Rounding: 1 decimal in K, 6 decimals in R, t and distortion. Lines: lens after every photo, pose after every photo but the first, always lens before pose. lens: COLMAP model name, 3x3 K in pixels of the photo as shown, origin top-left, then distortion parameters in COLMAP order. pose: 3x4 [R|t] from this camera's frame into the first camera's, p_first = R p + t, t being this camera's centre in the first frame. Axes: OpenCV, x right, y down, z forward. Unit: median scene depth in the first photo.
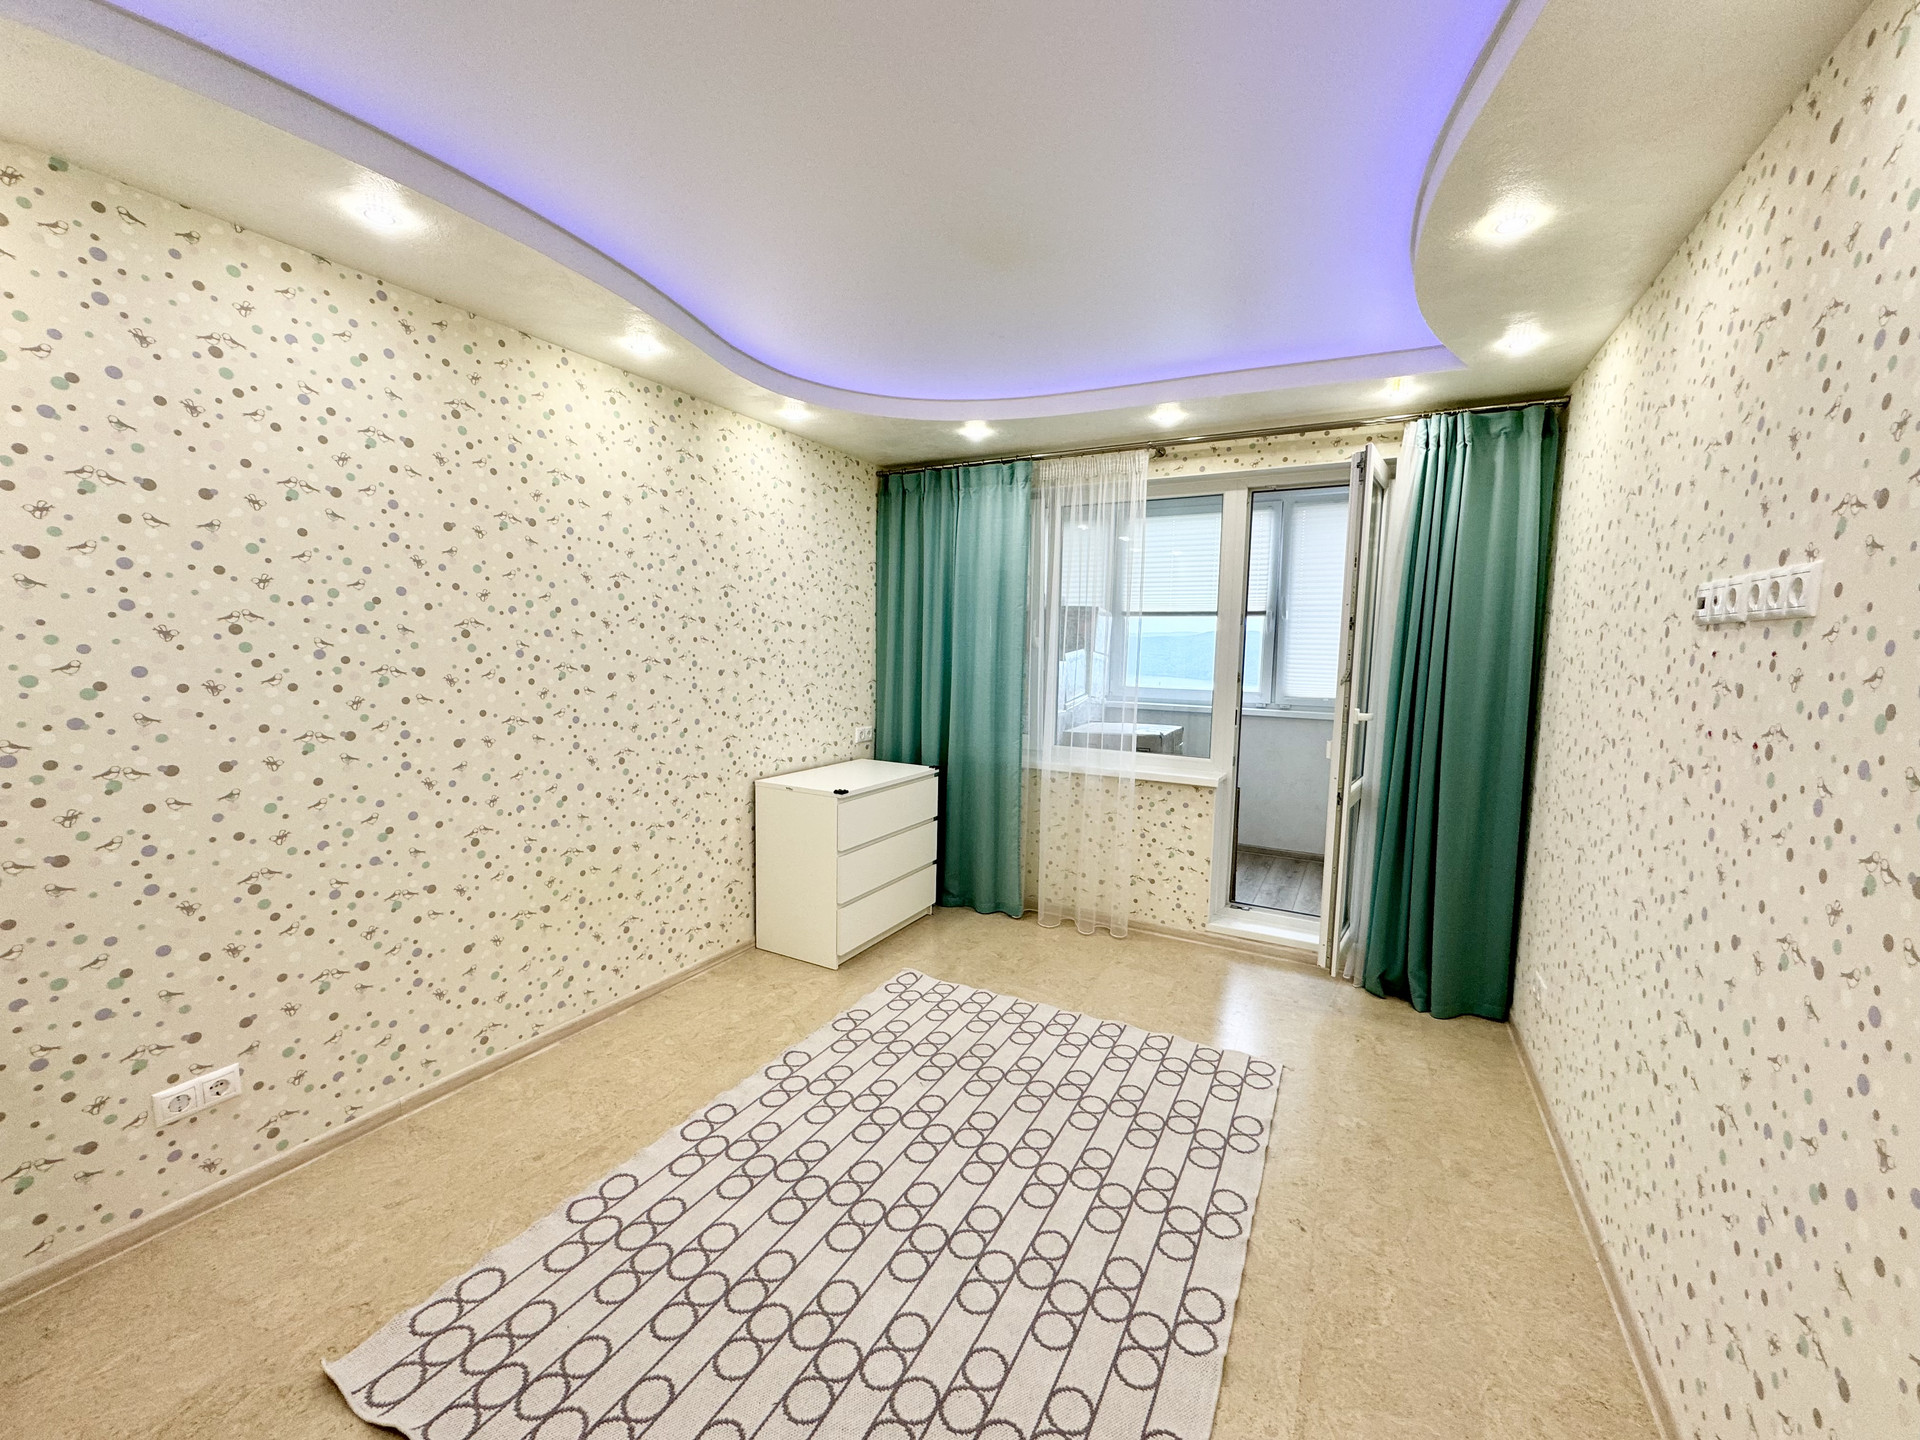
lens RADIAL K [[764.2, 0, 957.9], [0, 764.2, 715.1], [0, 0, 1]] dist [-0.002470, 0.000656]
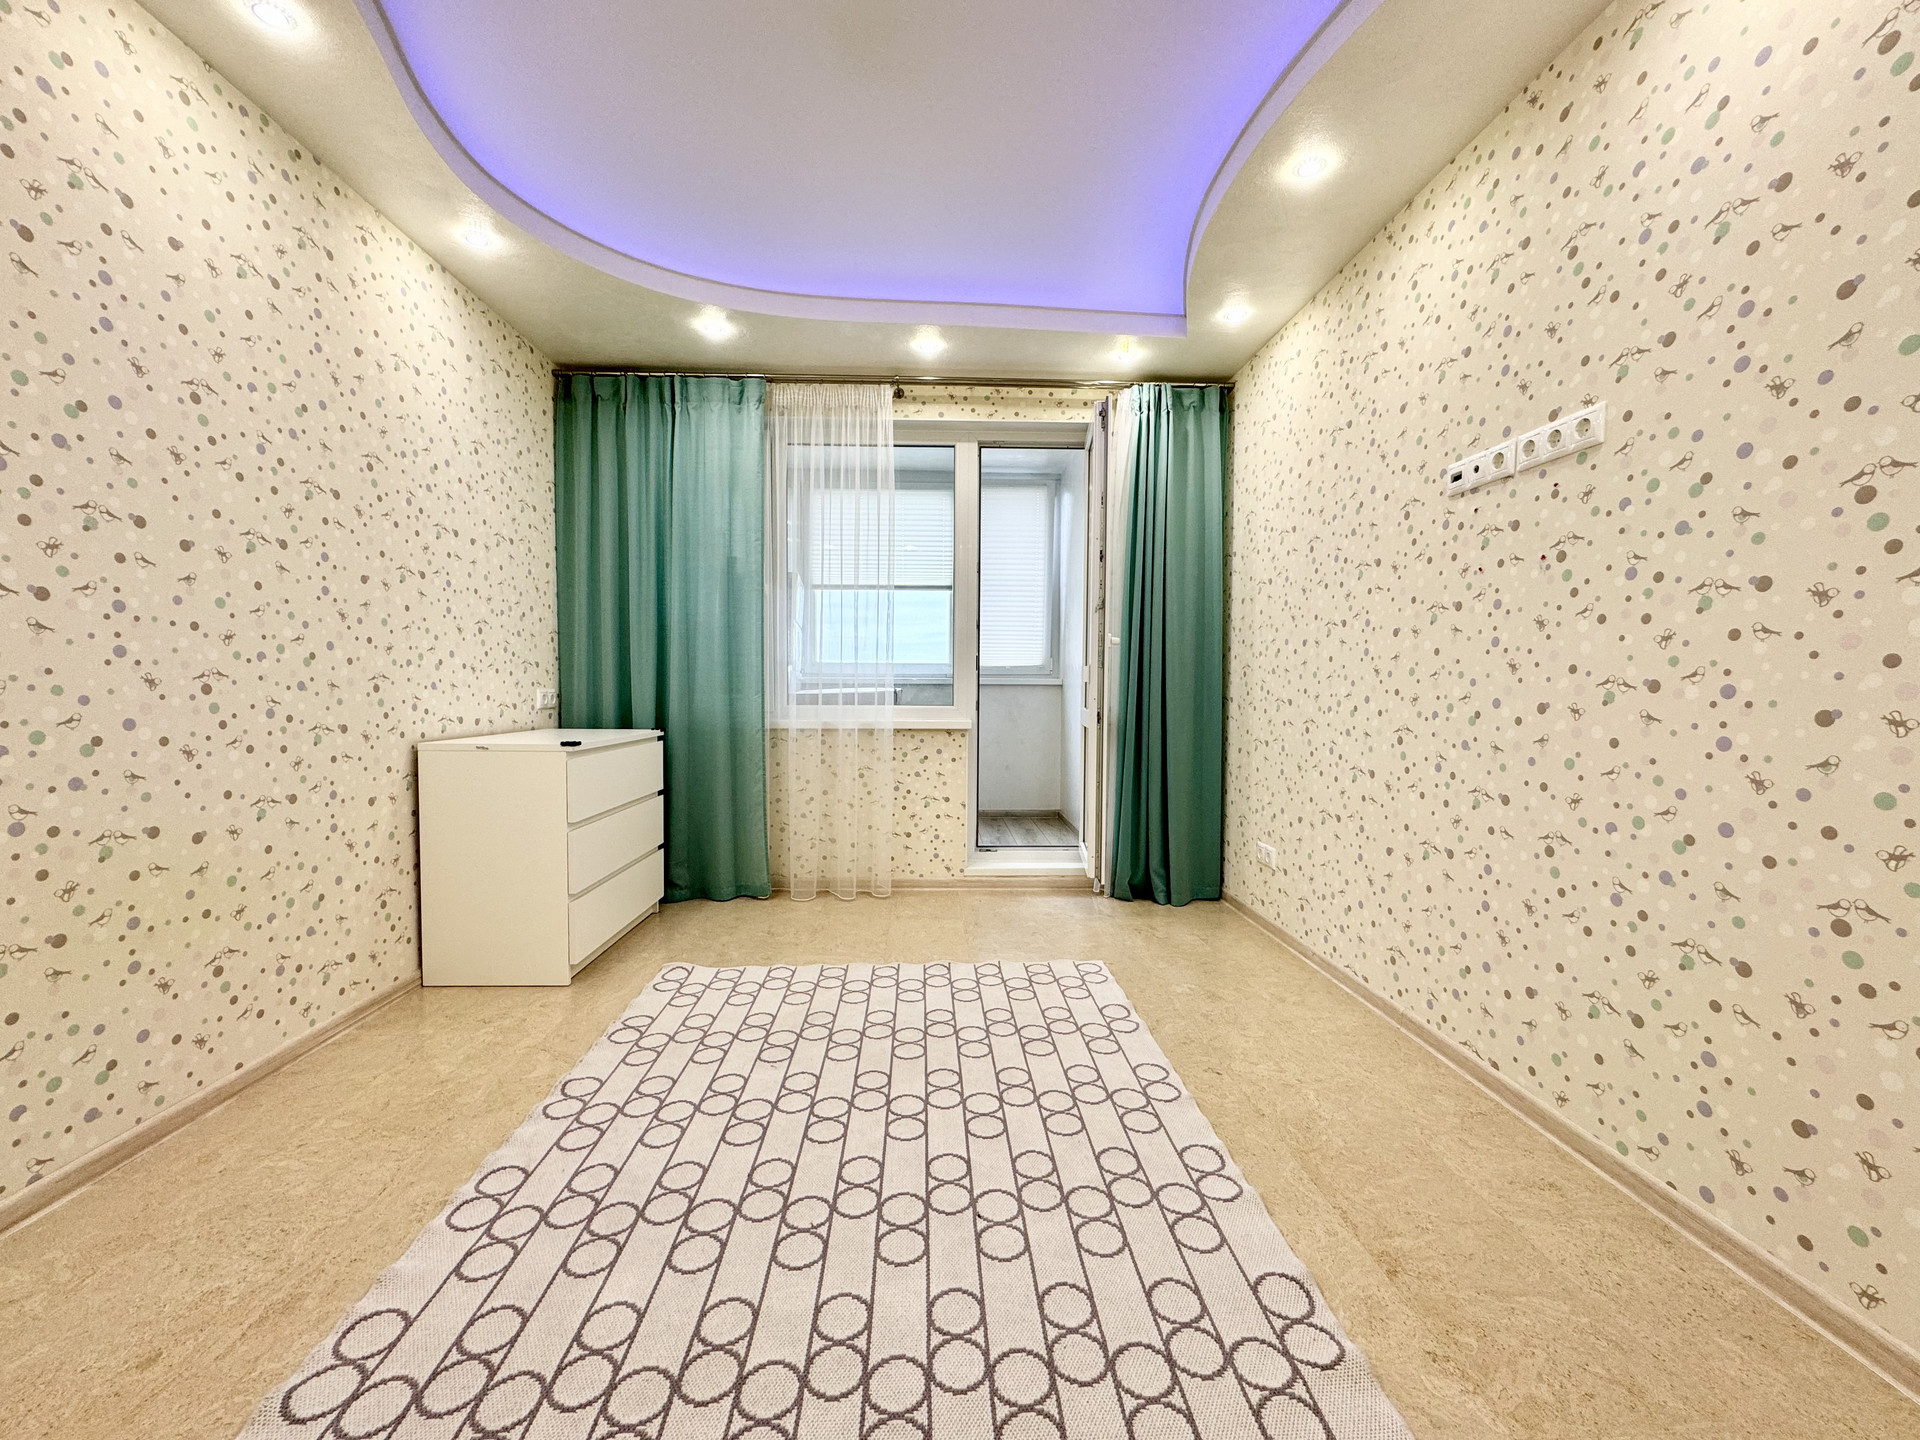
lens RADIAL K [[764.2, 0, 957.9], [0, 764.2, 715.1], [0, 0, 1]] dist [-0.002470, 0.000656]
pose [[0.859624, -0.033661, 0.509817, -0.229687], [0.058186, 0.997785, -0.032230, 0.131285], [-0.507603, 0.057370, 0.859679, 0.170756]]
